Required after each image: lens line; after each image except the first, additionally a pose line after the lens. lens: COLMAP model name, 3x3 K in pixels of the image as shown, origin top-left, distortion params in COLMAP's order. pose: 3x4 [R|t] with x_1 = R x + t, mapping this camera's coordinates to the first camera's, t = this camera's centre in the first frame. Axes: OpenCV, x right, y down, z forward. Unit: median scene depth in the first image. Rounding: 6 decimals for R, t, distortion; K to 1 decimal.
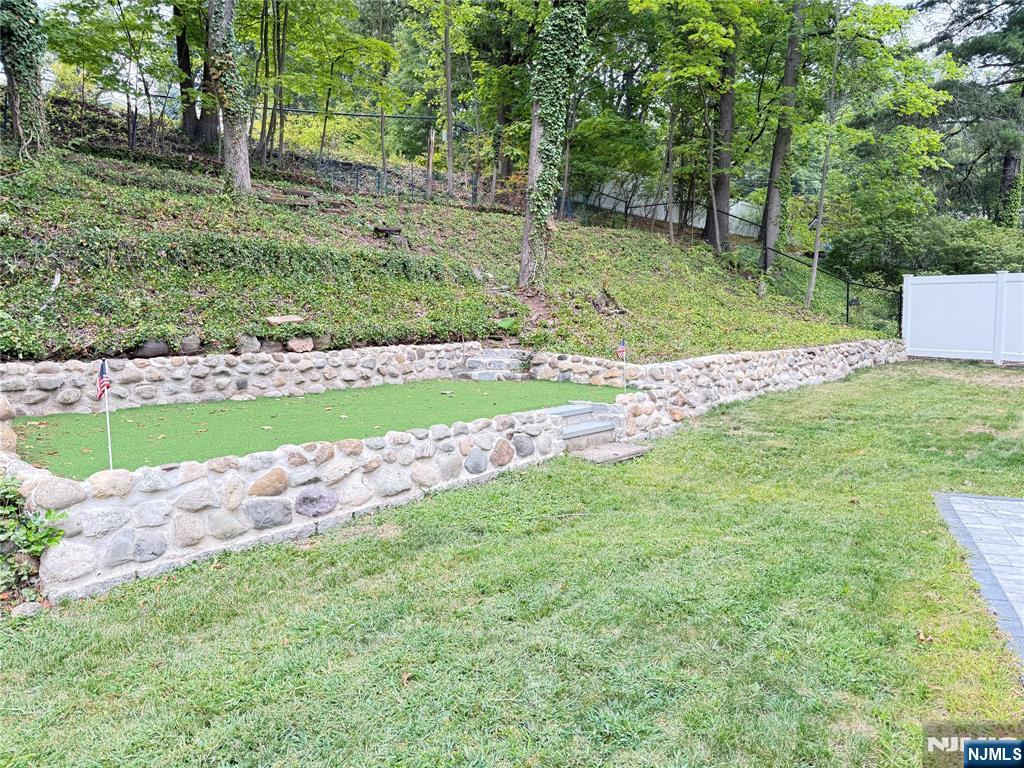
lens RADIAL K [[721.0, 0, 515.7], [0, 721.0, 386.6], [0, 0, 1]] dist [0.068139, -0.088243]
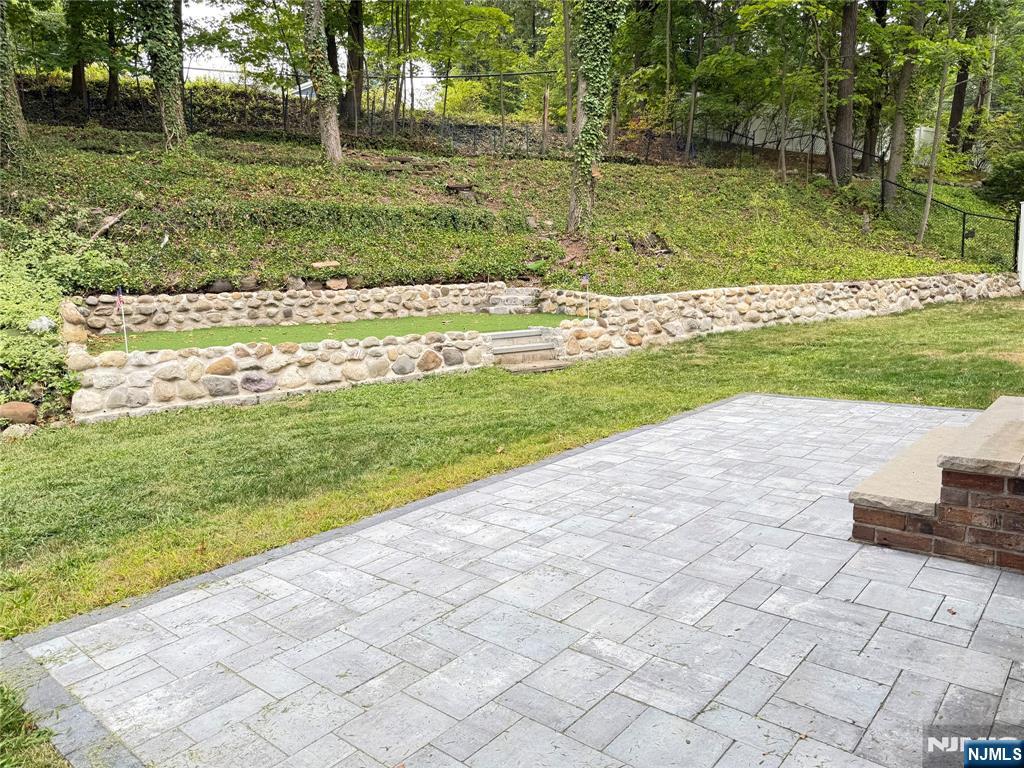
lens RADIAL K [[718.3, 0, 506.2], [0, 718.3, 392.4], [0, 0, 1]] dist [0.141421, -0.267830]
pose [[0.955749, 0.022718, -0.293305, 0.412768], [-0.002024, 0.997498, 0.070667, 0.047140], [0.294177, -0.066946, 0.953404, -0.169518]]
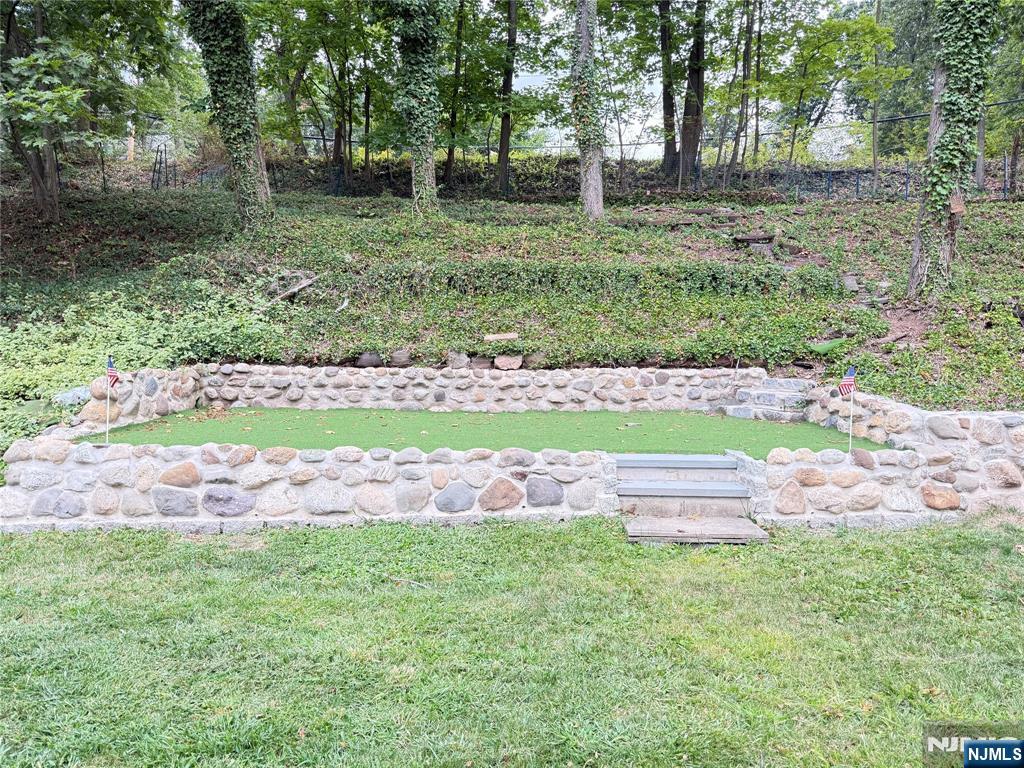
lens RADIAL K [[715.5, 0, 508.2], [0, 715.5, 387.8], [0, 0, 1]] dist [0.099949, -0.146897]
pose [[0.665825, 0.052284, -0.744273, 0.477616], [-0.085013, 0.996361, -0.006060, -0.018827], [0.741249, 0.067308, 0.667847, 0.386416]]
